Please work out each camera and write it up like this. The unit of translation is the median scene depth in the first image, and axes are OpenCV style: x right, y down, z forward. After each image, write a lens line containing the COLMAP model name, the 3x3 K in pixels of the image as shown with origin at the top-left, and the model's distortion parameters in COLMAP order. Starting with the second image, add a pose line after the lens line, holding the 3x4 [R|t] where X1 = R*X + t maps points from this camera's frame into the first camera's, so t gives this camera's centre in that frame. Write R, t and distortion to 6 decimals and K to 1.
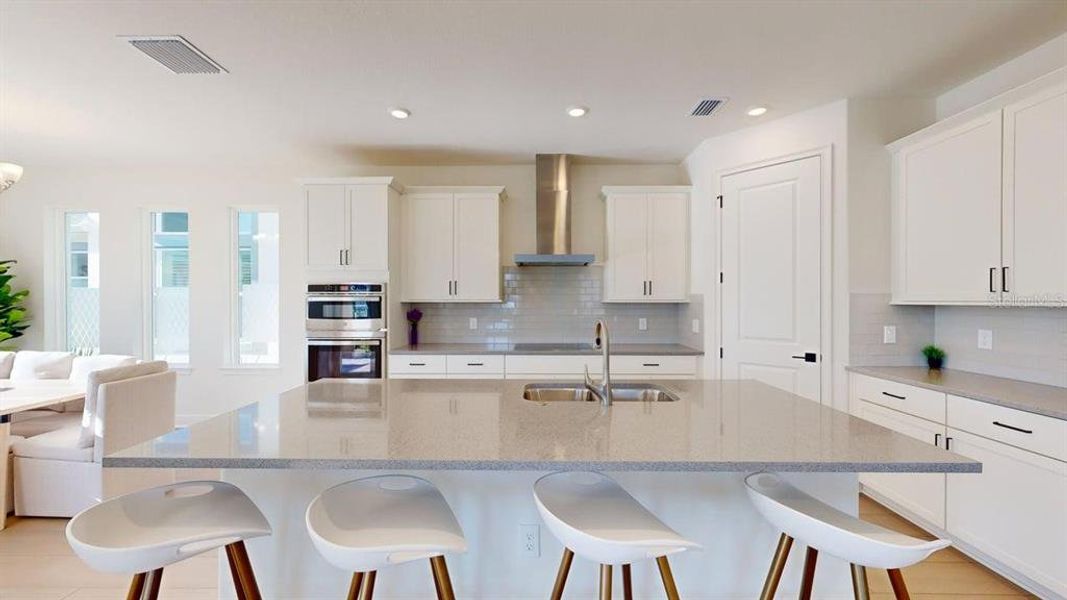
lens RADIAL K [[382.2, 0, 532.4], [0, 382.2, 295.9], [0, 0, 1]] dist [-0.001696, -0.000187]
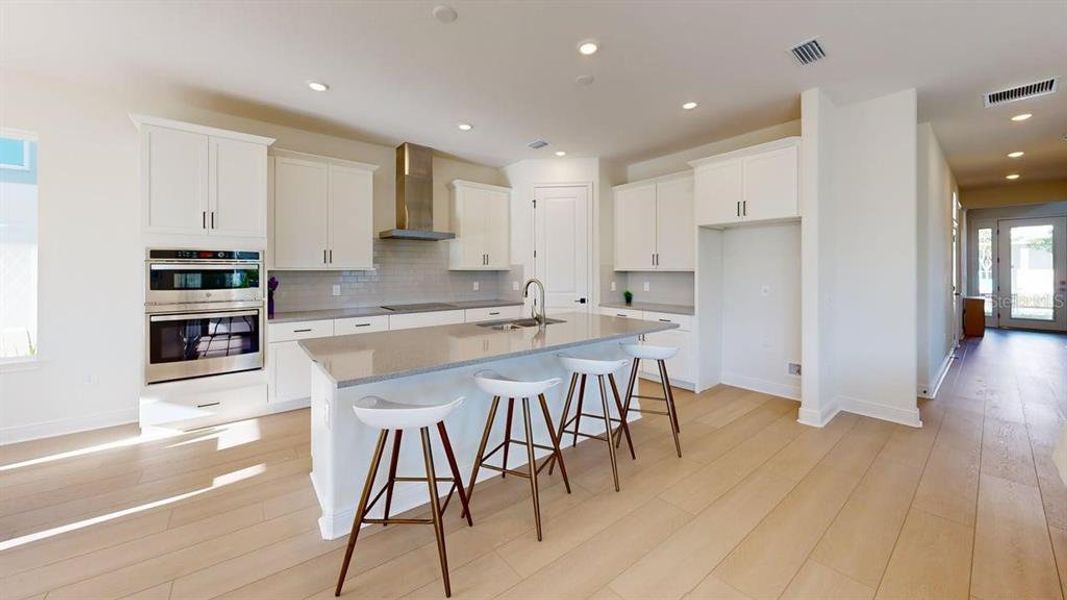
lens RADIAL K [[382.2, 0, 509.9], [0, 382.2, 291.3], [0, 0, 1]] dist [-0.001696, -0.000187]
pose [[0.778629, -0.035830, 0.626461, -0.499466], [-0.008253, 0.997697, 0.067321, -0.000572], [-0.627431, -0.057588, 0.776540, -0.135072]]
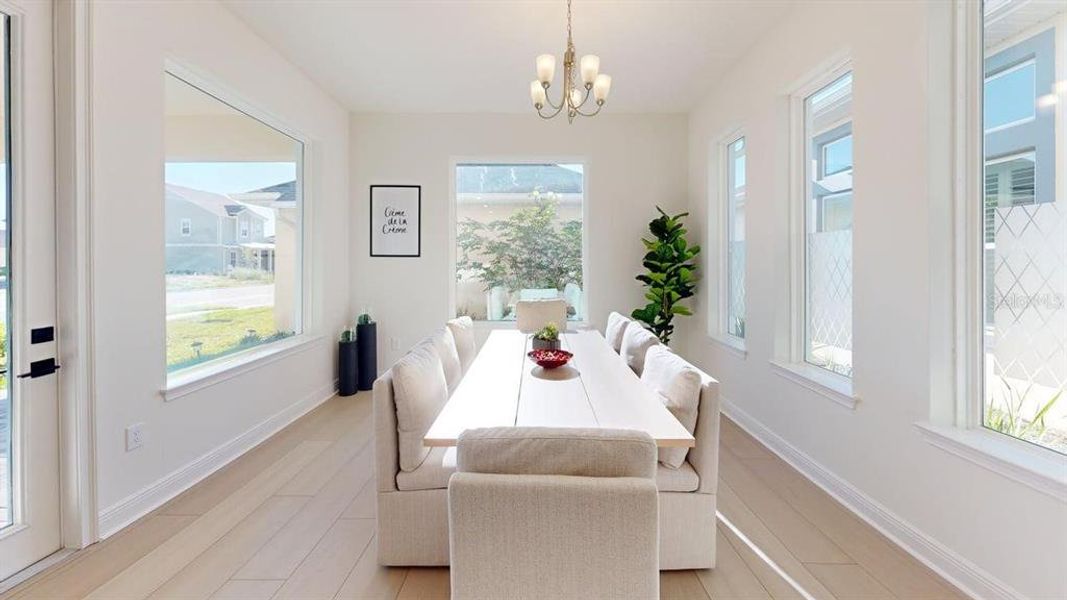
lens RADIAL K [[382.2, 0, 527.5], [0, 382.2, 288.6], [0, 0, 1]] dist [-0.001696, -0.000187]
pose [[-0.000172, 0.079349, -0.996847, -0.514042], [0.011978, 0.996776, 0.079341, 0.010430], [0.999928, -0.011927, -0.001122, 0.723796]]
